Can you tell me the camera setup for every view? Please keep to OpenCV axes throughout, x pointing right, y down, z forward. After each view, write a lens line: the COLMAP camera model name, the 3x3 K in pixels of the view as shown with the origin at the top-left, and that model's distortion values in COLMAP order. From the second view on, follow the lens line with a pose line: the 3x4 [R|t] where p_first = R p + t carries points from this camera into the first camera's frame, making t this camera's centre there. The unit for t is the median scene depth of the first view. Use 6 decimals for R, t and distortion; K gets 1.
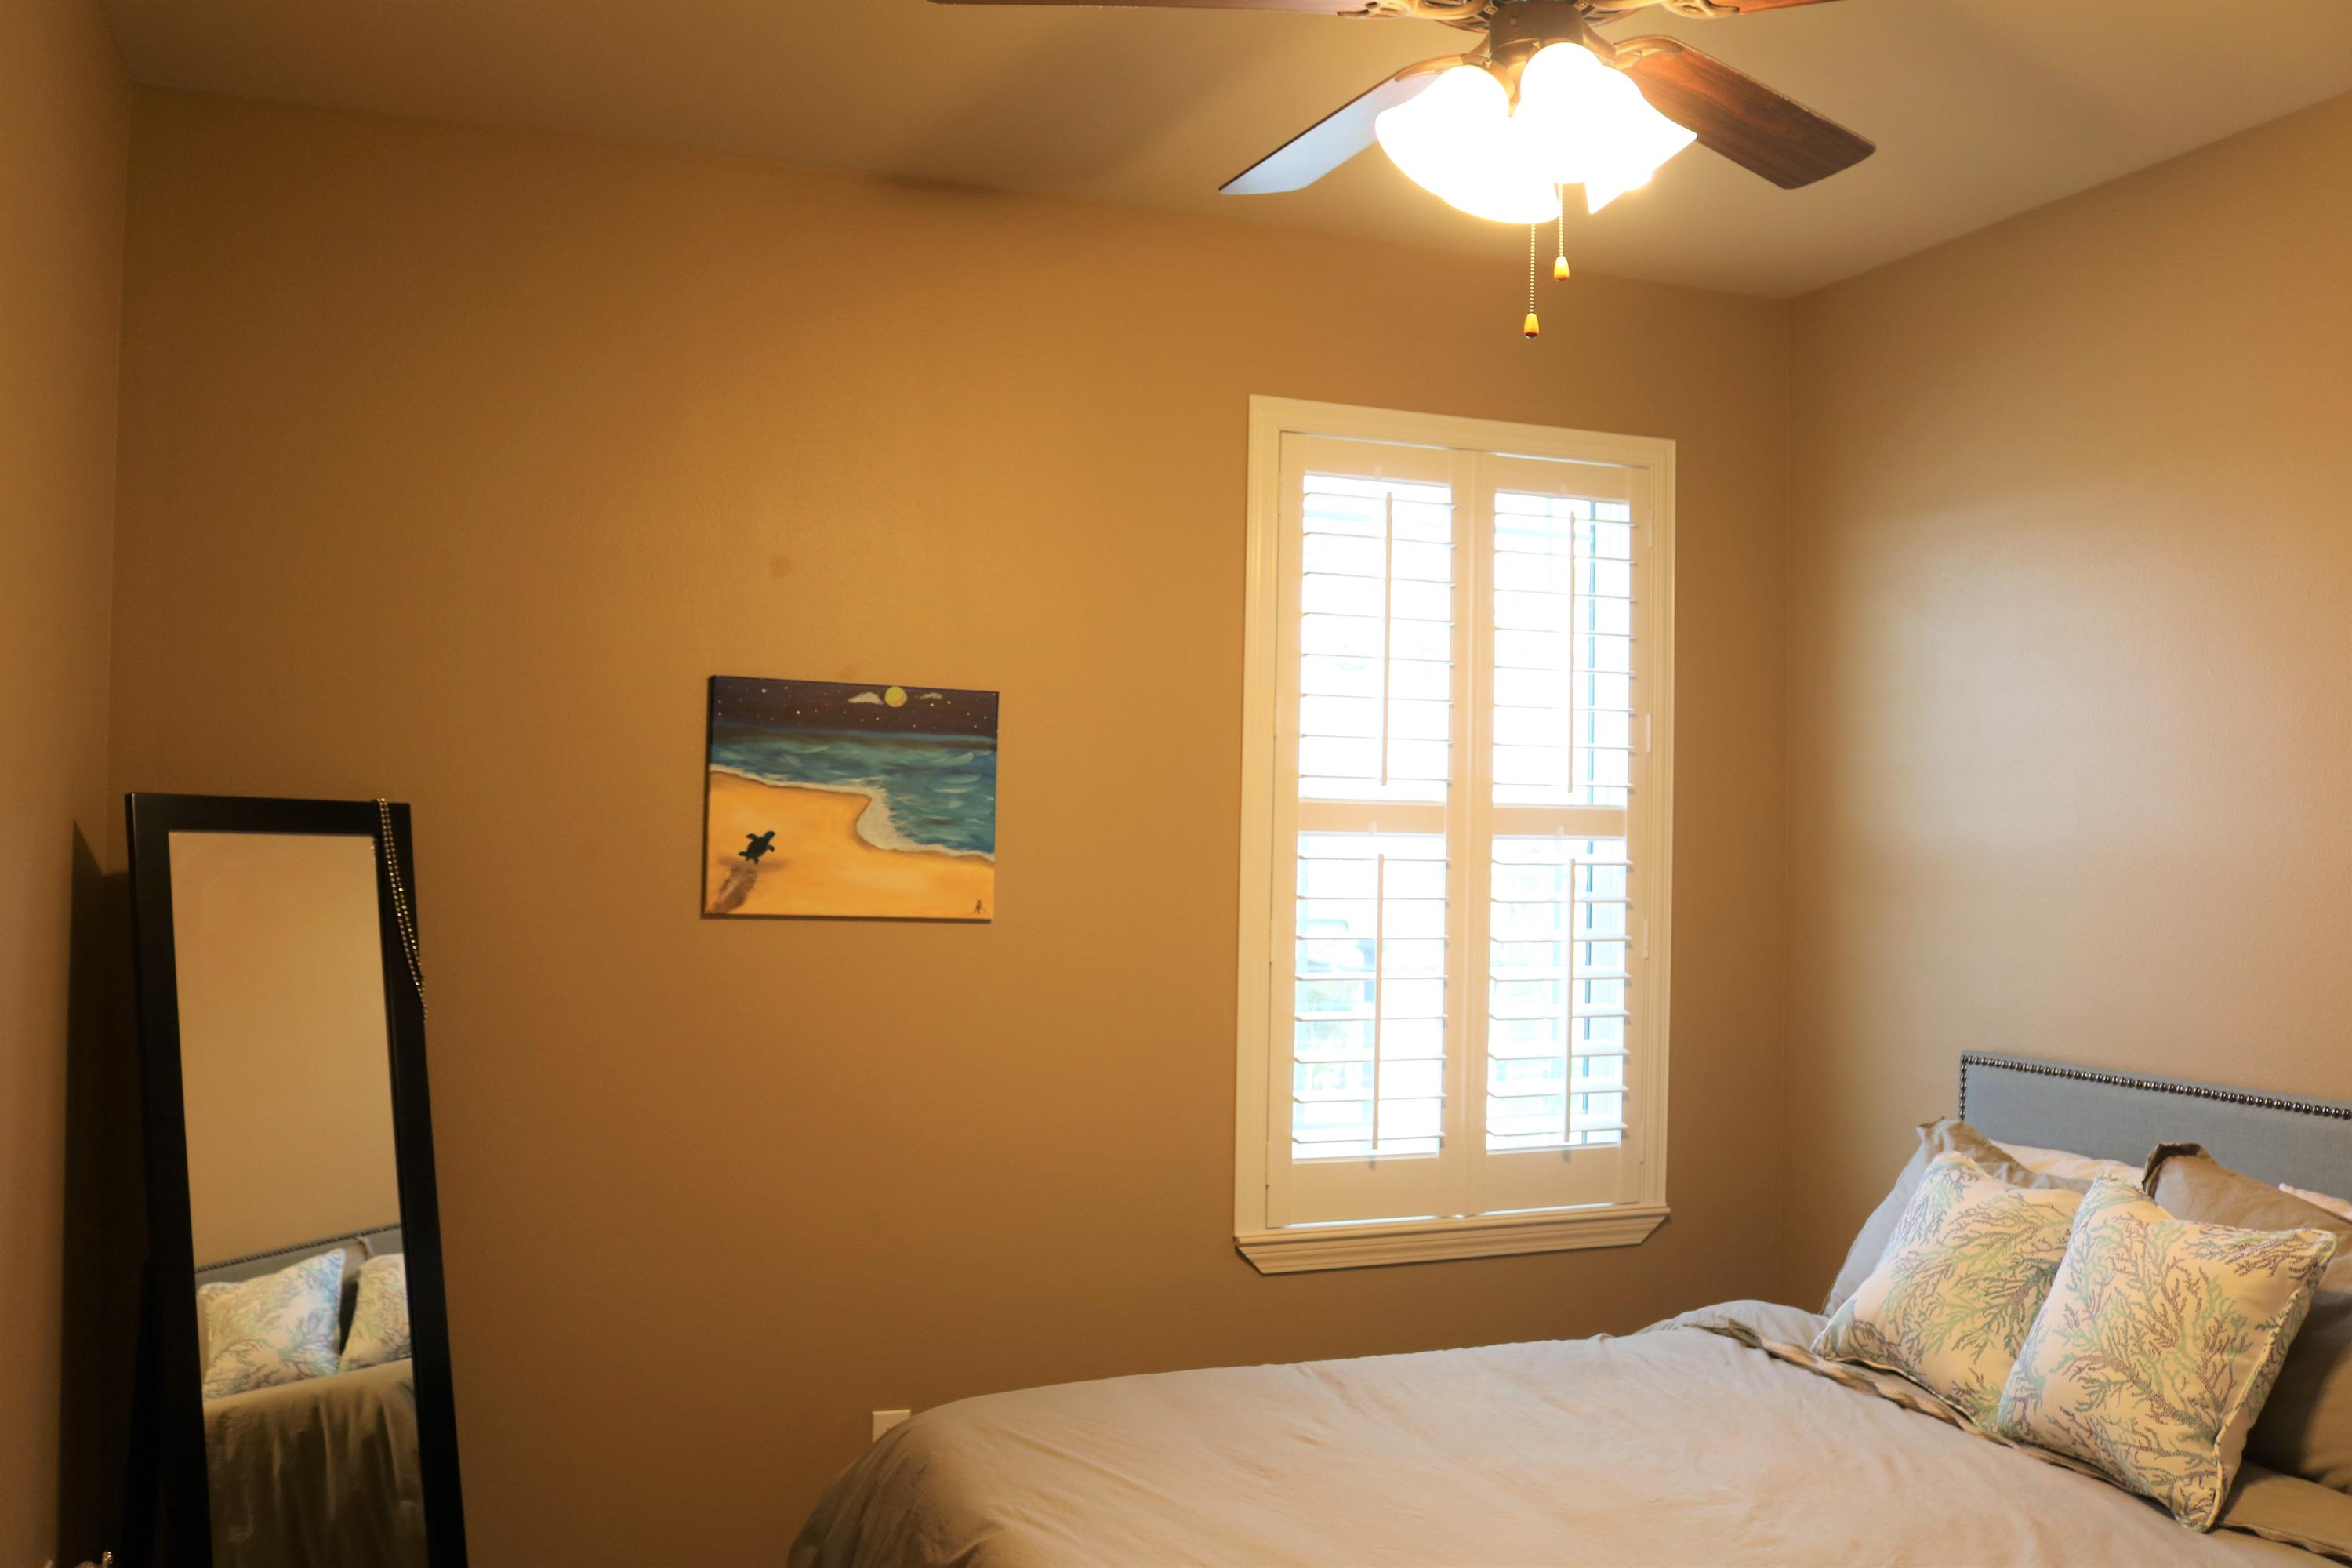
lens RADIAL K [[1974.9, 0, 1177.7], [0, 1974.9, 805.6], [0, 0, 1]] dist [-0.158900, 0.137937]
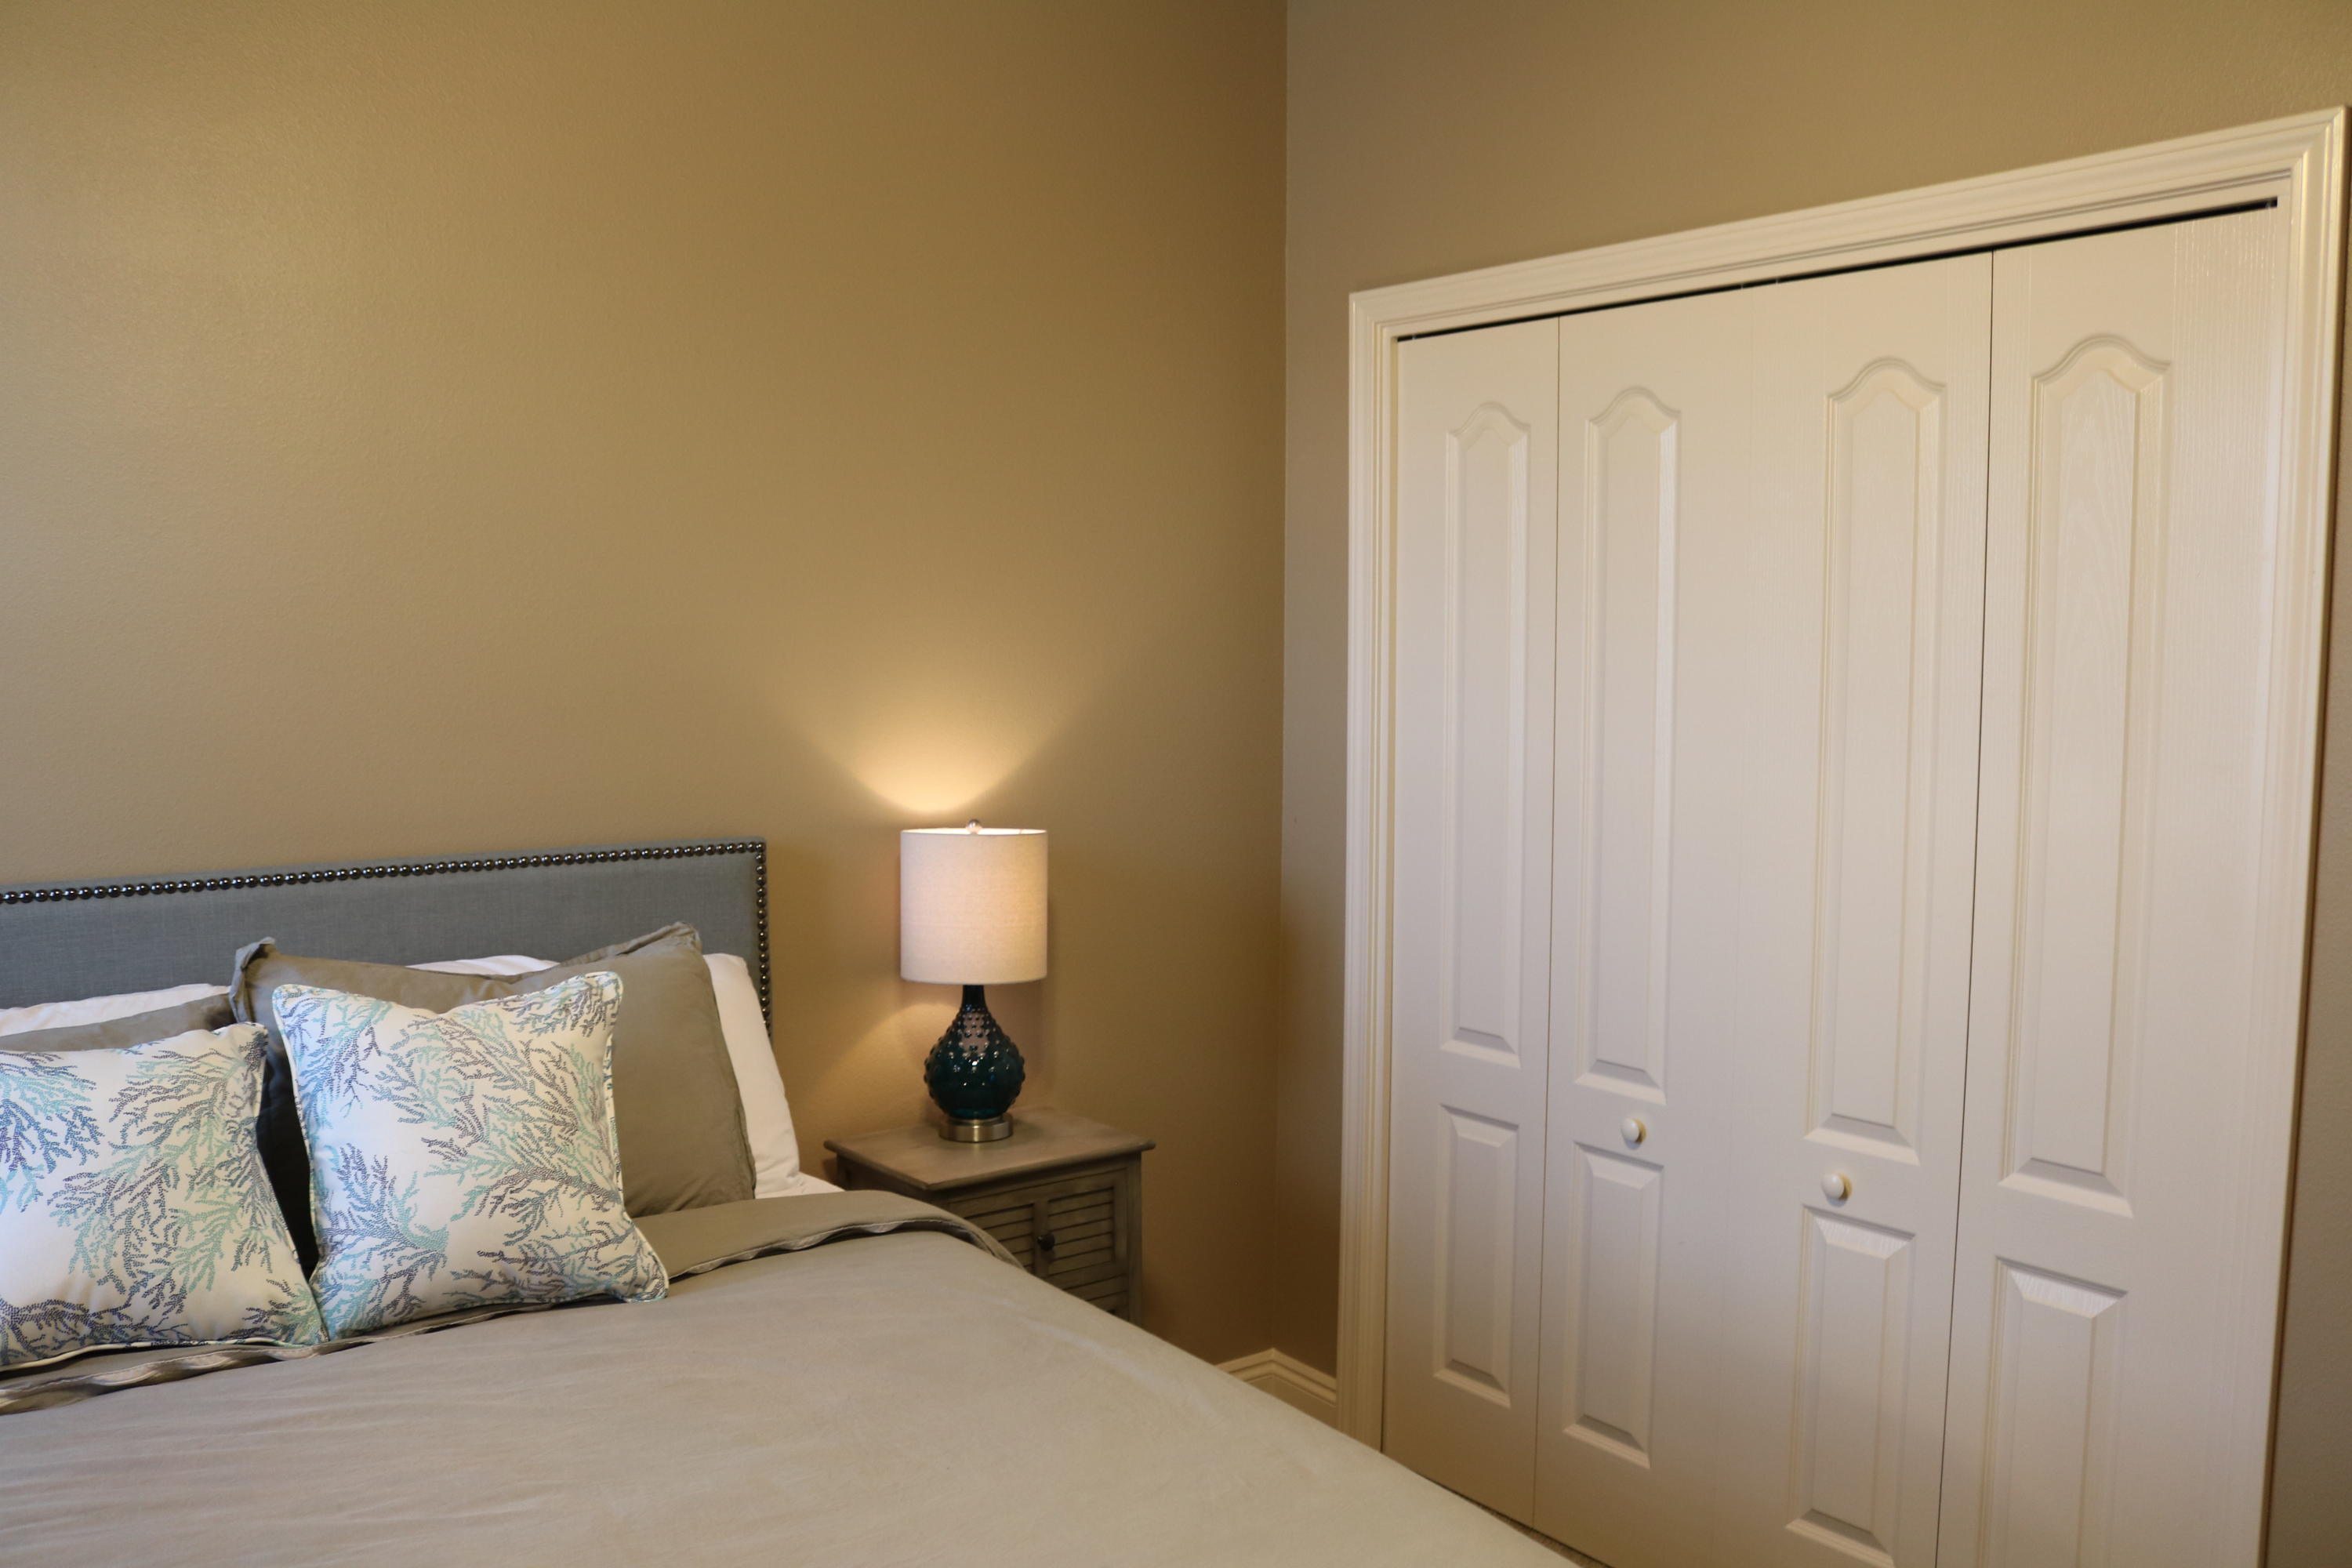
lens RADIAL K [[1974.9, 0, 1177.7], [0, 1974.9, 805.6], [0, 0, 1]] dist [-0.158900, 0.137937]
pose [[-0.263739, -0.107873, 0.958543, -0.338402], [-0.023374, 0.994150, 0.105449, 0.021183], [-0.964311, 0.005406, -0.264718, 0.776193]]
